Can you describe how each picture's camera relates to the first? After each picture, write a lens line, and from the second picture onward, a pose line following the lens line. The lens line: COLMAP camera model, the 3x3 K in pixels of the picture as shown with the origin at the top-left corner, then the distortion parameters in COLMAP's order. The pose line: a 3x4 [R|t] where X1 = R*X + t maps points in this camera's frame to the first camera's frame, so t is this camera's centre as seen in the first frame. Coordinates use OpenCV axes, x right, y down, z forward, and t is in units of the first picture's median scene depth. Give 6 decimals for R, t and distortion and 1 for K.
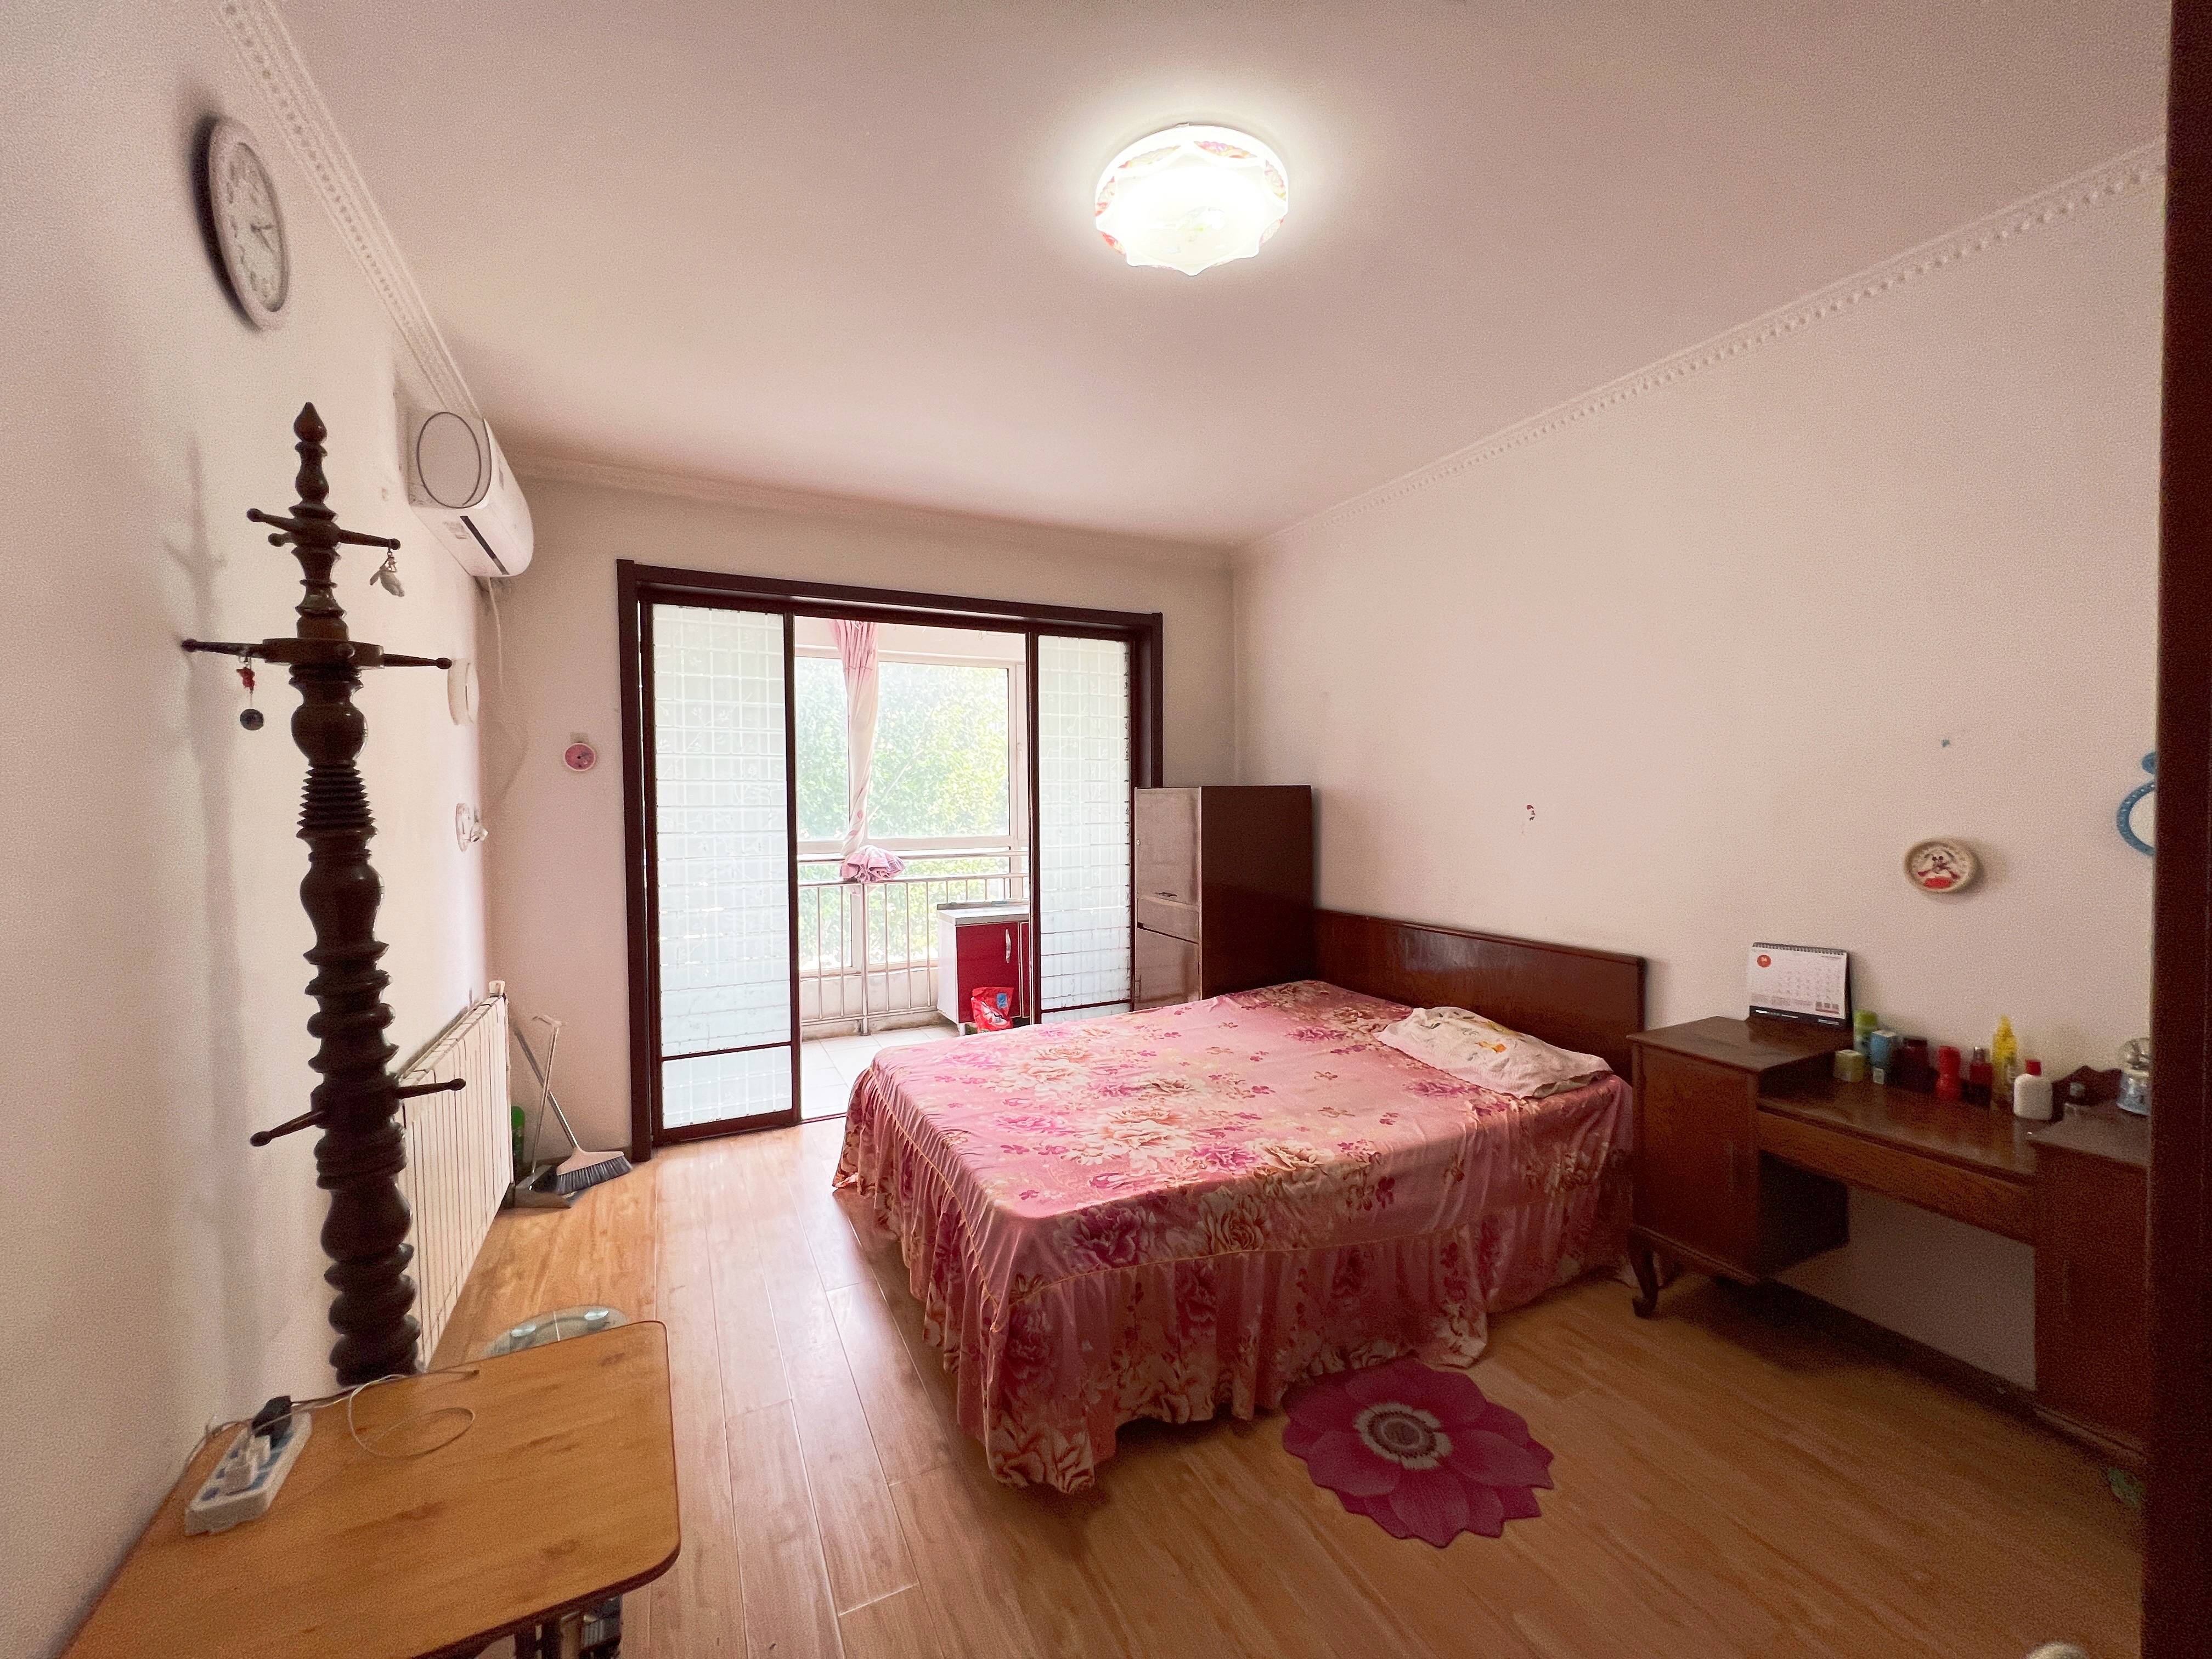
lens RADIAL K [[882.0, 0, 1112.6], [0, 882.0, 825.9], [0, 0, 1]] dist [-0.003598, 0.001293]
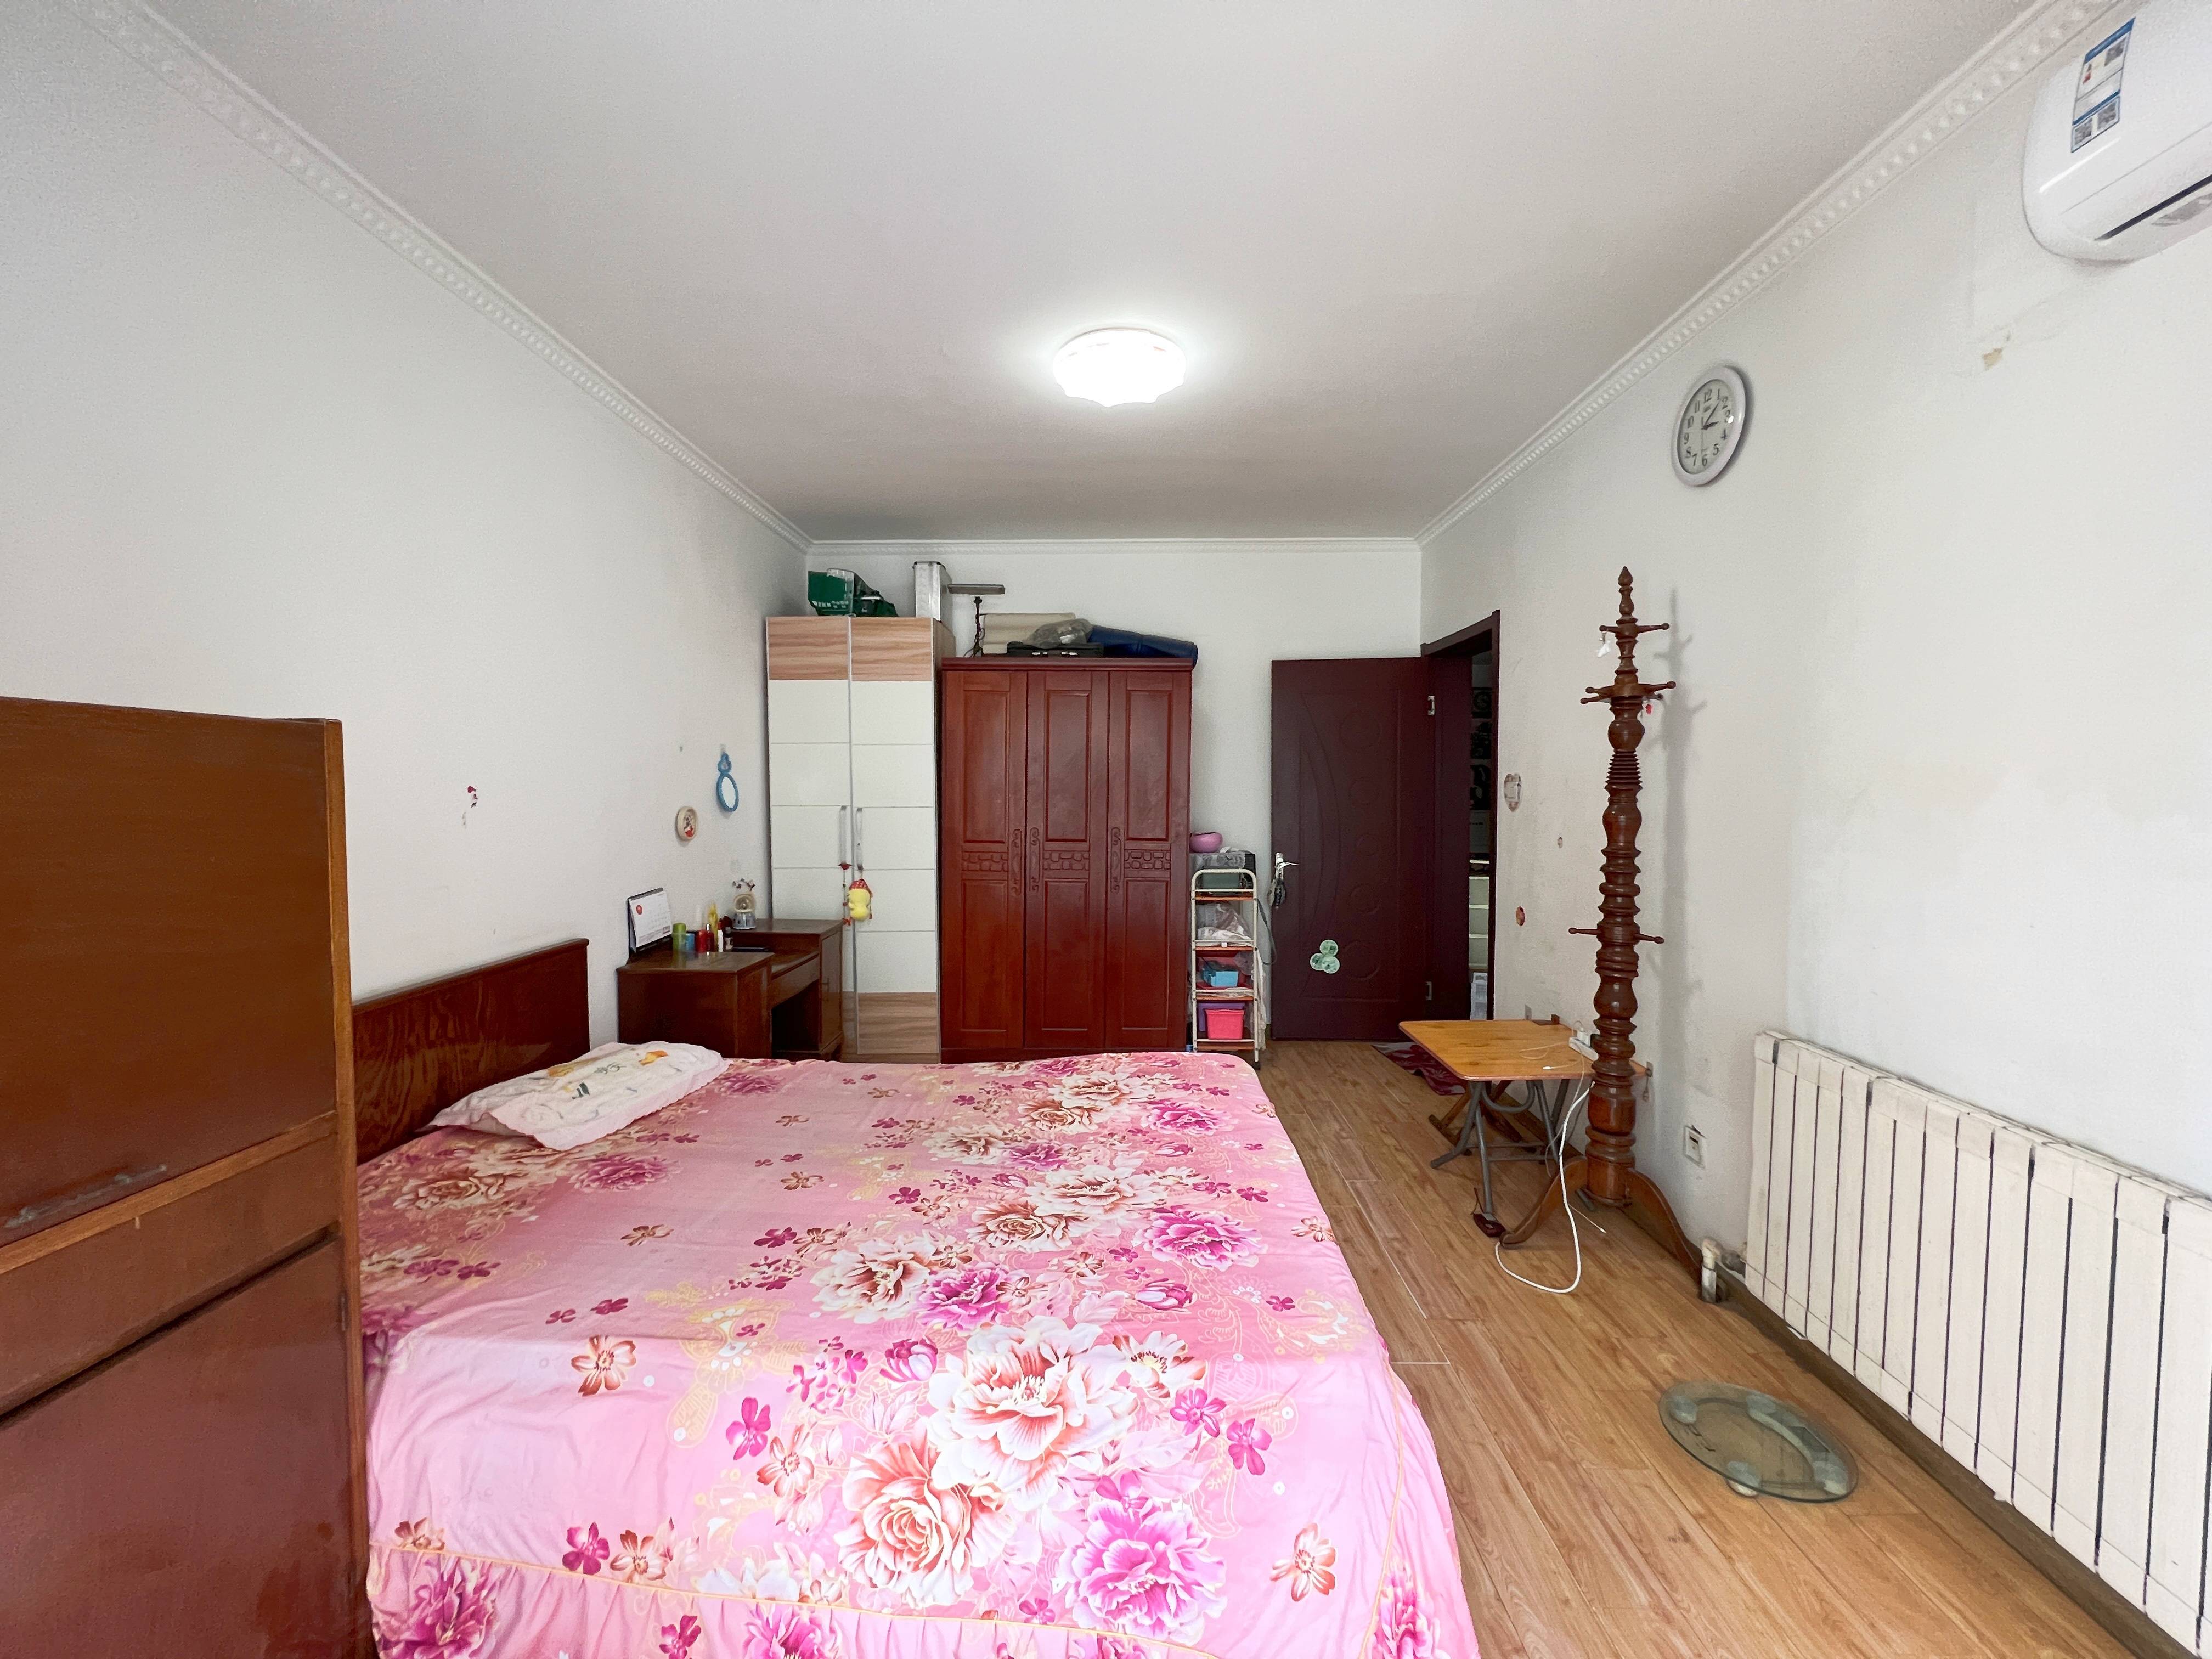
lens RADIAL K [[882.0, 0, 1110.2], [0, 882.0, 831.0], [0, 0, 1]] dist [-0.003598, 0.001293]
pose [[-0.889039, -0.011065, 0.457699, -0.407038], [0.022810, 0.997396, 0.068420, -0.028374], [-0.457264, 0.071268, -0.886471, 1.670546]]
